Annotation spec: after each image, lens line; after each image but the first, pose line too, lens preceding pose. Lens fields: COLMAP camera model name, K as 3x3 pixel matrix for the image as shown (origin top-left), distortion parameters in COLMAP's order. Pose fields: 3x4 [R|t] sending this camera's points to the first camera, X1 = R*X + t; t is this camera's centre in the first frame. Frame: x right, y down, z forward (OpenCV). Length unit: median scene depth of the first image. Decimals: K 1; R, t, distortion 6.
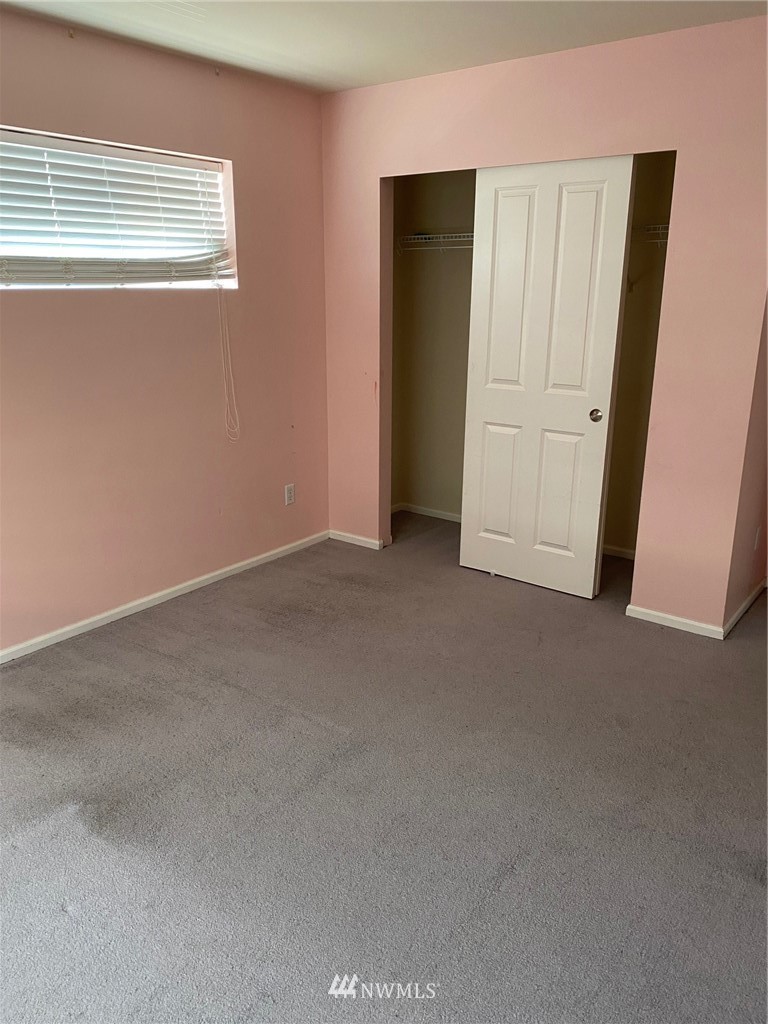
lens RADIAL K [[779.0, 0, 383.4], [0, 779.0, 512.8], [0, 0, 1]] dist [0.022729, -0.034532]
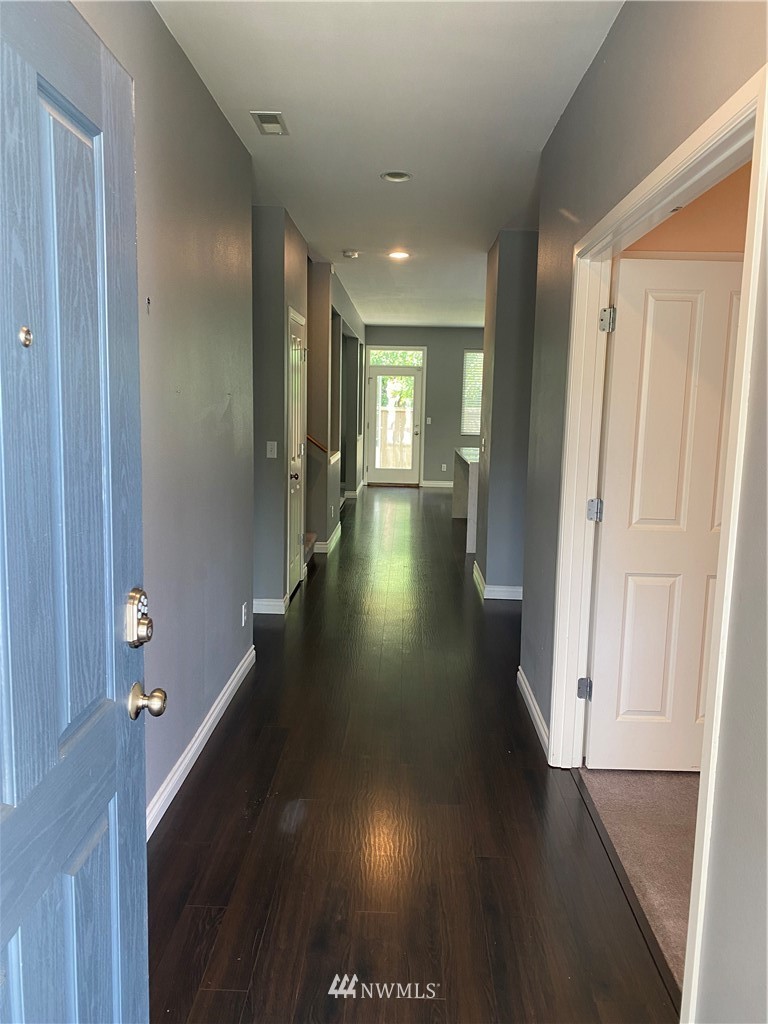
lens RADIAL K [[779.0, 0, 384.5], [0, 779.0, 511.5], [0, 0, 1]] dist [0.022729, -0.034532]
pose [[0.807971, -0.063689, 0.585770, -0.521522], [0.147536, 0.984340, -0.096477, -0.141279], [-0.570453, 0.164372, 0.804715, 0.515230]]
